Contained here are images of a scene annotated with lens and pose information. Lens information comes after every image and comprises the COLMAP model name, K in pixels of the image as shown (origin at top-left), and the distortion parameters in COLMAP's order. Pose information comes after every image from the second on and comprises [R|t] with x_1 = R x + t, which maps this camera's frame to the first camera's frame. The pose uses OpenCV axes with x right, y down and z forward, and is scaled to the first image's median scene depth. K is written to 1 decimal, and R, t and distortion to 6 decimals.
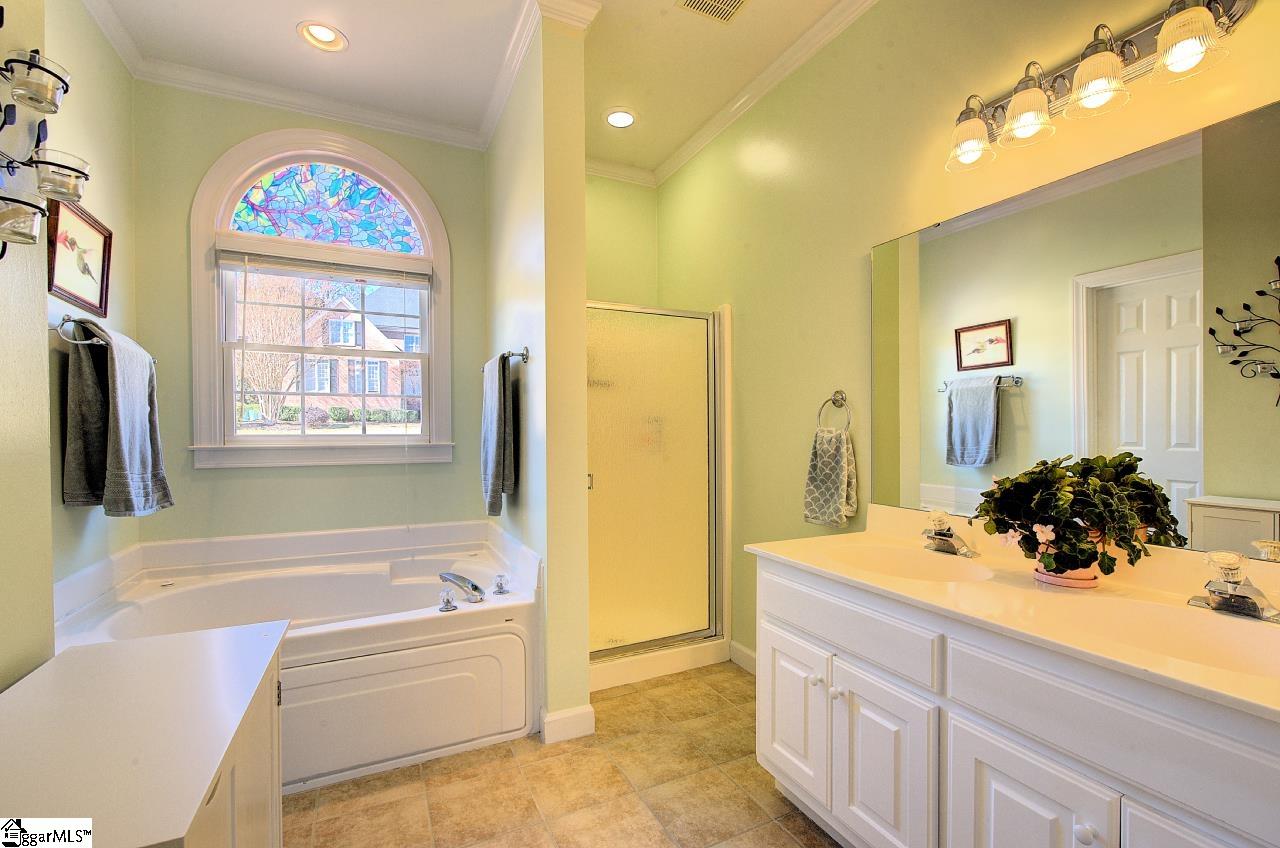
lens RADIAL K [[560.1, 0, 641.6], [0, 560.1, 434.1], [0, 0, 1]] dist [-0.004128, -0.000220]
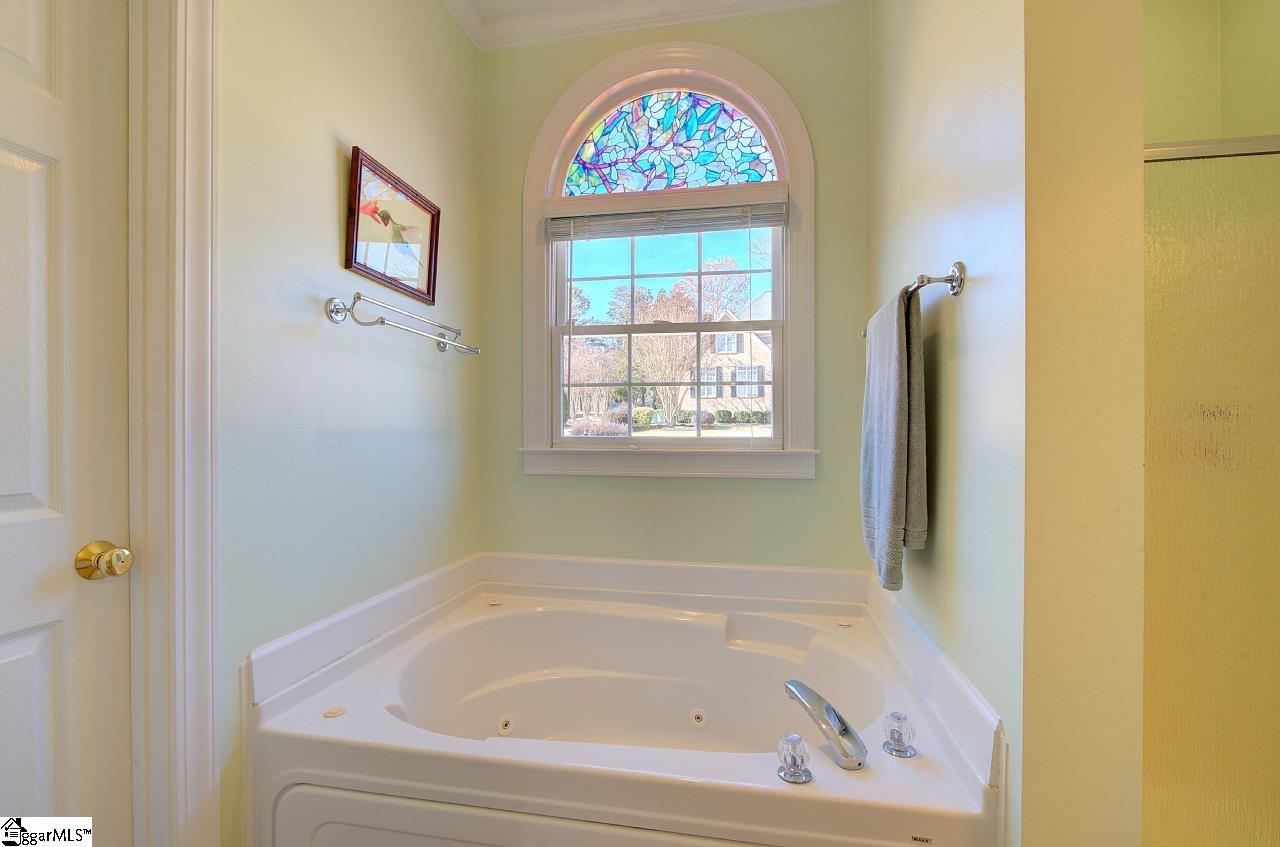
lens RADIAL K [[560.1, 0, 647.5], [0, 560.1, 436.8], [0, 0, 1]] dist [-0.004128, -0.000220]
pose [[0.805944, 0.010048, -0.591907, -0.113703], [-0.008269, 0.999949, 0.005715, -0.002966], [0.591934, 0.000288, 0.805986, 0.374895]]
